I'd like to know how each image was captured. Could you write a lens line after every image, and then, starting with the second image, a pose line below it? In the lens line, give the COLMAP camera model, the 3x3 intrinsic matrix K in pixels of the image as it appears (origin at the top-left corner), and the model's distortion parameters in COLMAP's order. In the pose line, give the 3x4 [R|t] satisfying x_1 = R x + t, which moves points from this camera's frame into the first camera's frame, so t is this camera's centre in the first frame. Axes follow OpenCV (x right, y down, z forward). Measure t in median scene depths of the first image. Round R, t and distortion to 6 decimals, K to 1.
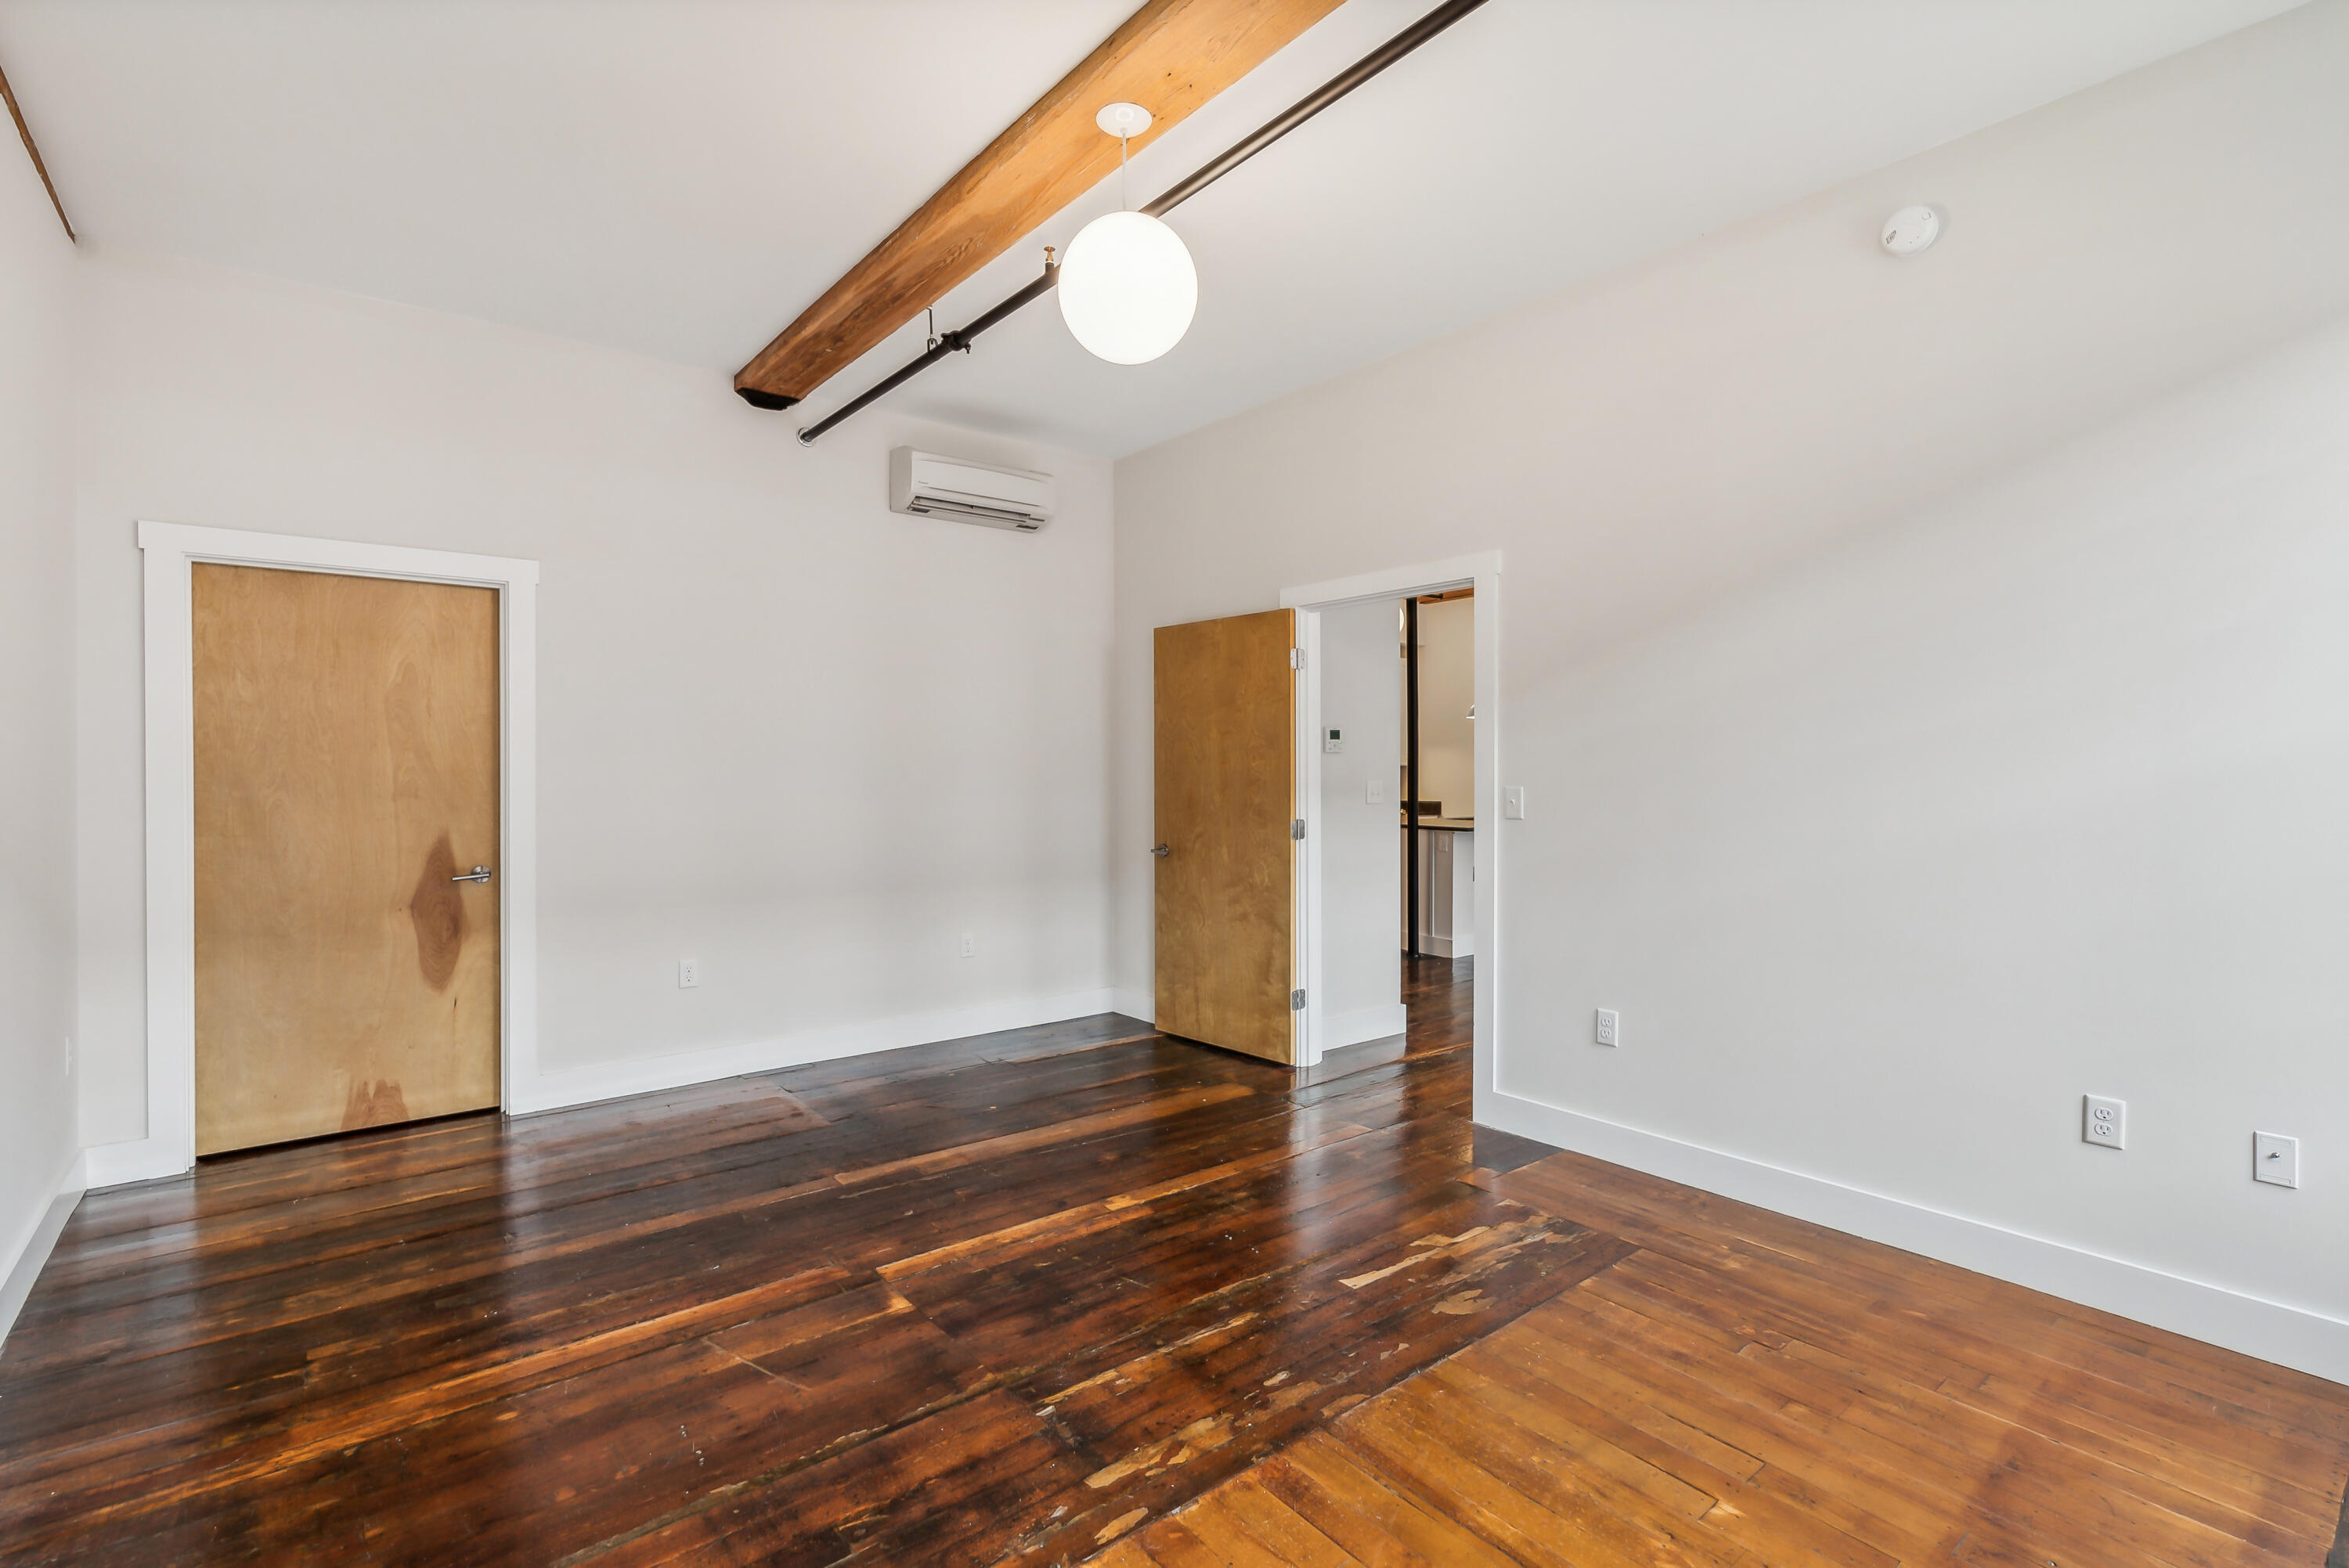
lens RADIAL K [[1075.0, 0, 1174.2], [0, 1075.0, 779.6], [0, 0, 1]] dist [-0.005763, -0.000386]
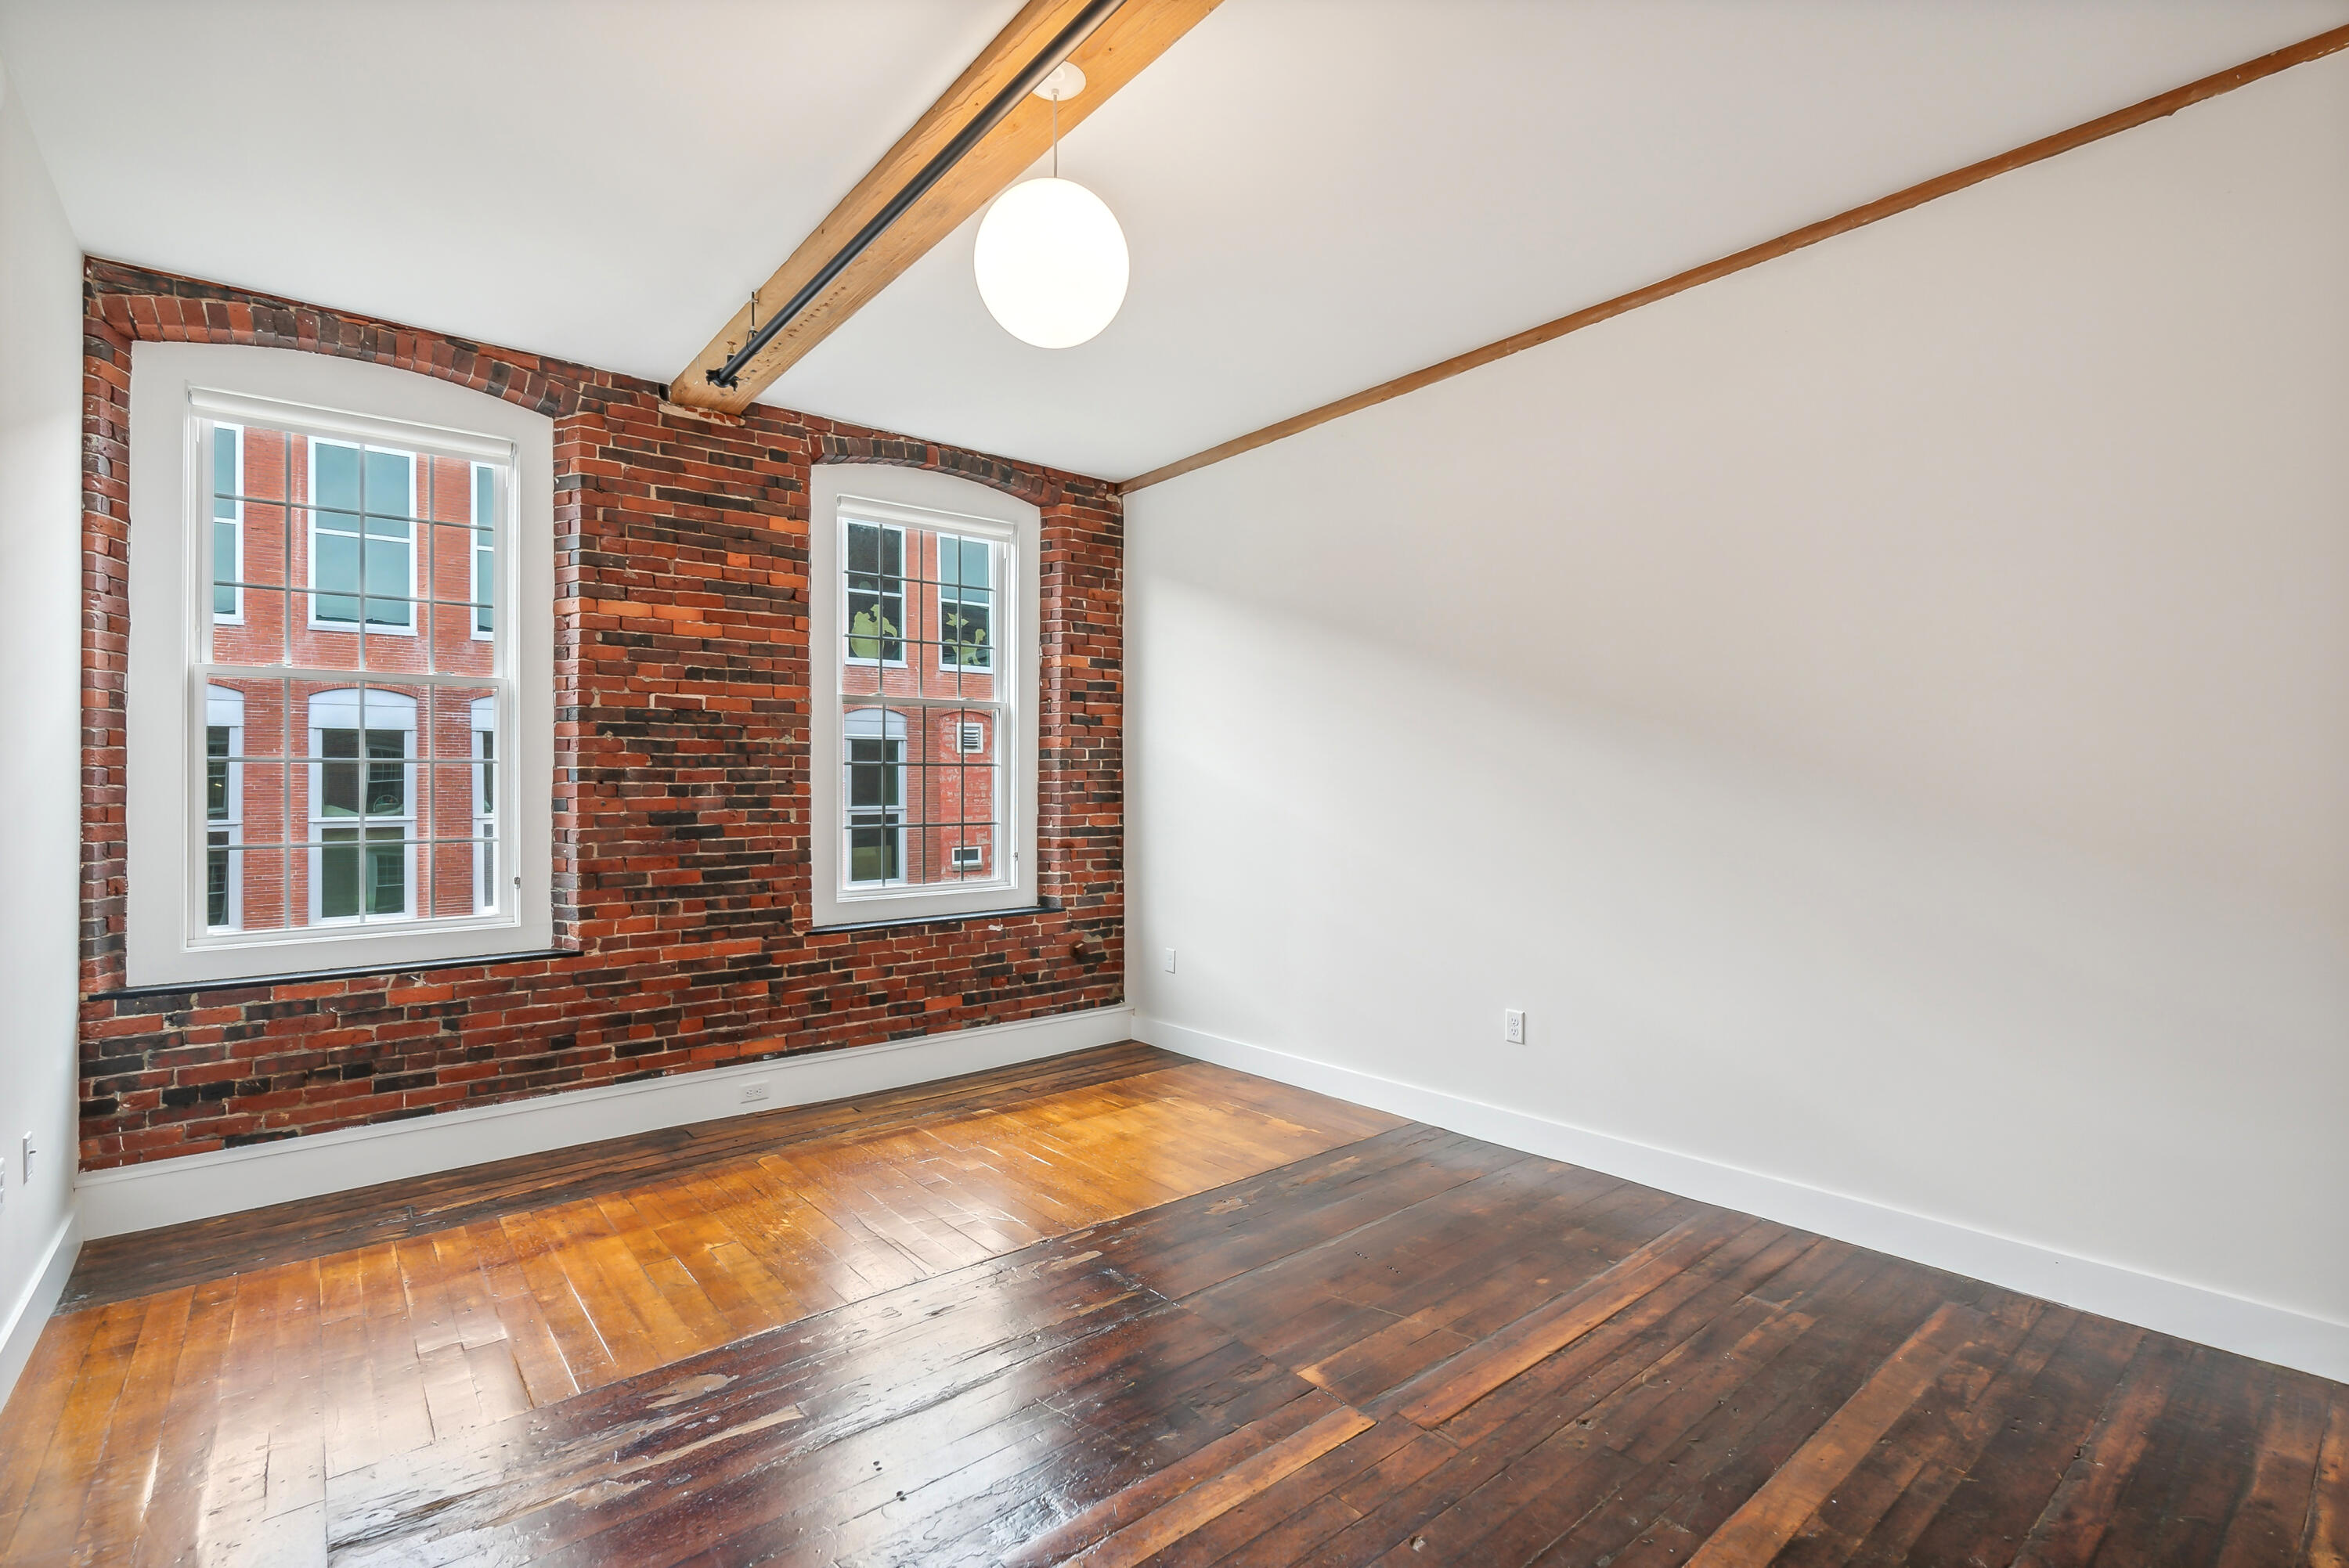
lens RADIAL K [[1075.0, 0, 1170.9], [0, 1075.0, 776.4], [0, 0, 1]] dist [-0.005763, -0.000386]
pose [[-0.999945, 0.007603, -0.007182, -0.141586], [0.007615, 0.999970, -0.001649, -0.024297], [0.007170, -0.001704, -0.999973, 2.033648]]
